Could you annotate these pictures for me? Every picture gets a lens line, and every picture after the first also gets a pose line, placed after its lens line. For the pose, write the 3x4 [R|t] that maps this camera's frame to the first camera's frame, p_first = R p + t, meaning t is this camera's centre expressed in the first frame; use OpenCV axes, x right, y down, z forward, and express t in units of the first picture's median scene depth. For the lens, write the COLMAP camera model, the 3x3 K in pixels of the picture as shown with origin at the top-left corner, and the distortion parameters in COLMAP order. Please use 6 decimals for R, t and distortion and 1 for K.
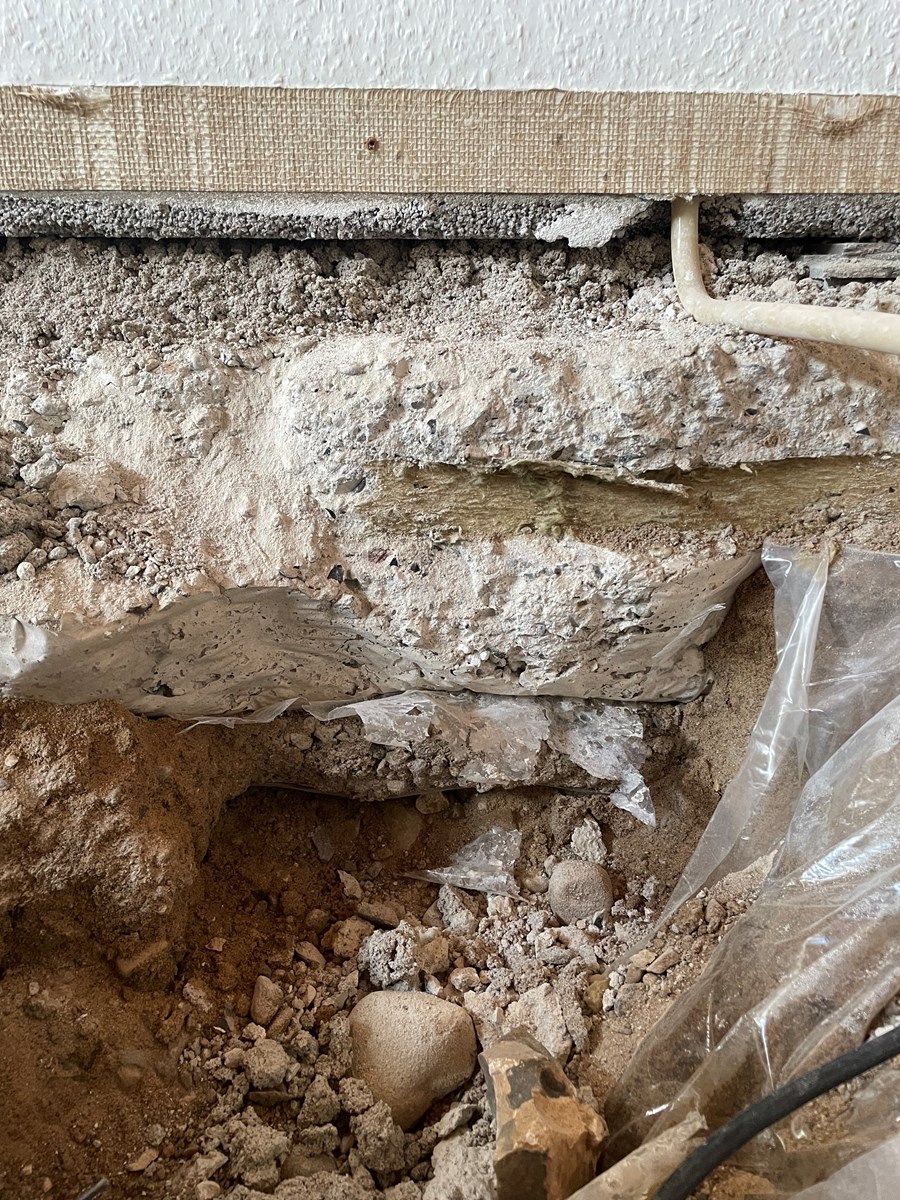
lens RADIAL K [[915.3, 0, 415.0], [0, 915.3, 599.4], [0, 0, 1]] dist [0.055895, -0.106247]
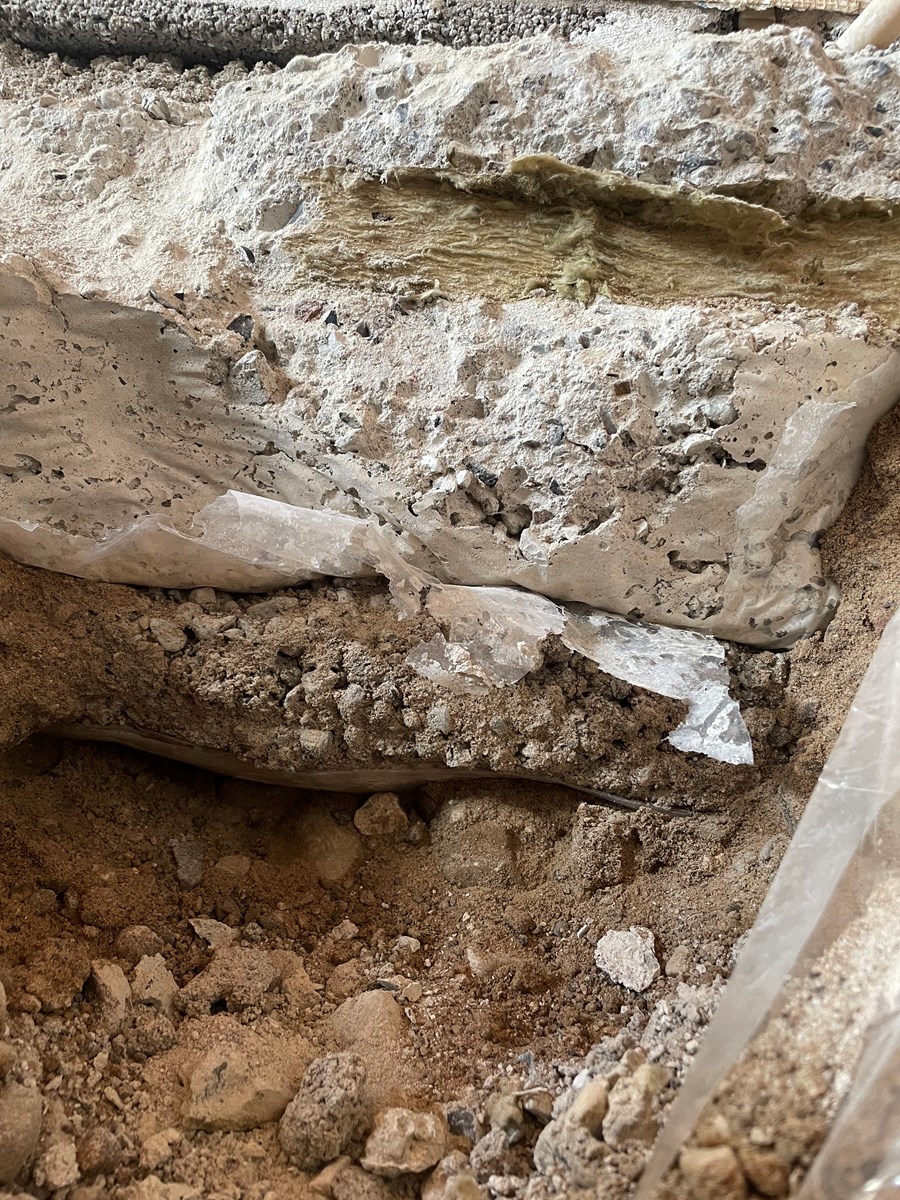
lens RADIAL K [[915.3, 0, 415.0], [0, 915.3, 599.4], [0, 0, 1]] dist [0.055895, -0.106247]
pose [[0.995083, 0.065930, -0.073913, 0.097436], [-0.087487, 0.934929, -0.343882, 0.366368], [0.046431, 0.348657, 0.936099, 0.455427]]
